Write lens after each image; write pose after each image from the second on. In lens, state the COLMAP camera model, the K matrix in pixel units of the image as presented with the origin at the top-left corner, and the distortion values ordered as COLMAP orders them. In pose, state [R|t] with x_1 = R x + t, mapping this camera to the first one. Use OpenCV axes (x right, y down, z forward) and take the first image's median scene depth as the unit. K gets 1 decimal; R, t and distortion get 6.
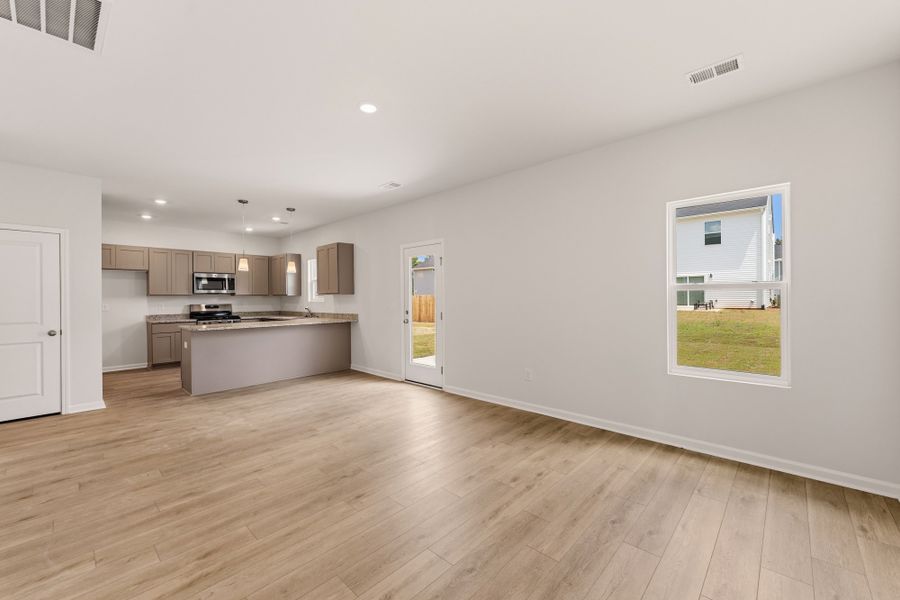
lens RADIAL K [[367.9, 0, 445.6], [0, 367.9, 297.8], [0, 0, 1]] dist [-0.000320, -0.000132]
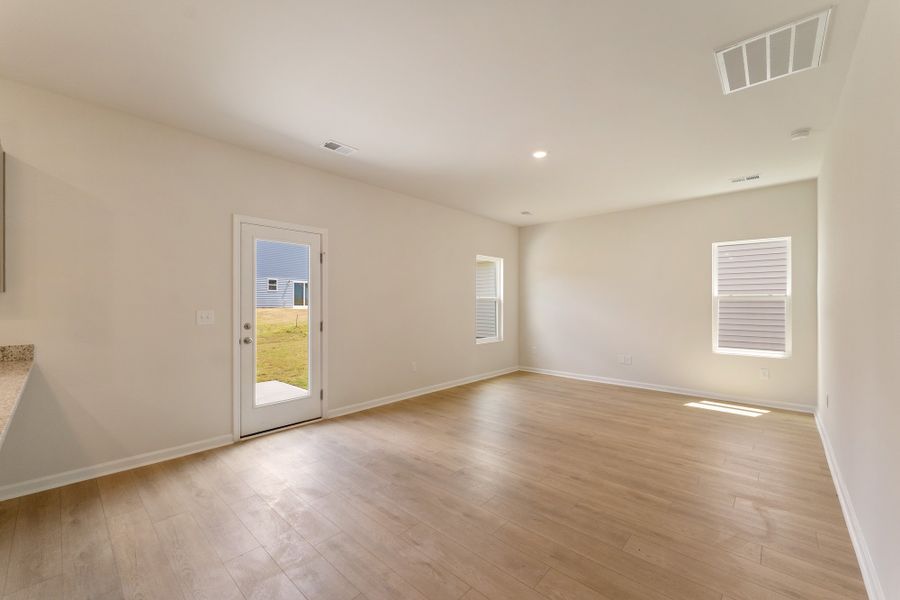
lens RADIAL K [[367.9, 0, 448.5], [0, 367.9, 304.2], [0, 0, 1]] dist [-0.000320, -0.000132]
pose [[-0.023176, 0.003921, 0.999724, -0.817358], [-0.000942, 0.999992, -0.003944, 0.003678], [-0.999731, -0.001033, -0.023172, 0.747399]]
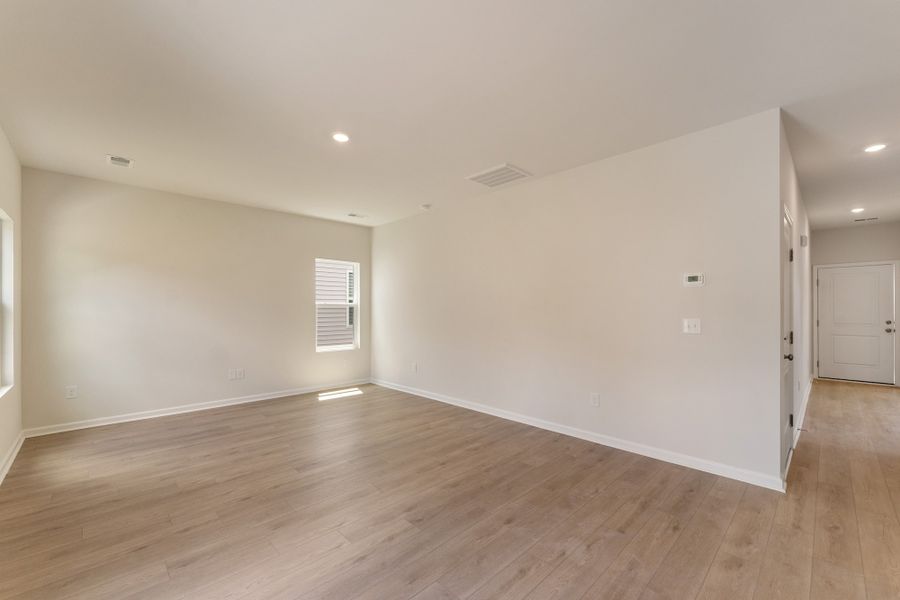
lens RADIAL K [[367.9, 0, 460.0], [0, 367.9, 311.0], [0, 0, 1]] dist [-0.000320, -0.000132]
pose [[-0.999837, 0.007872, 0.016238, -0.320823], [0.007963, 0.999953, 0.005525, -0.001951], [-0.016194, 0.005653, -0.999853, 1.162180]]
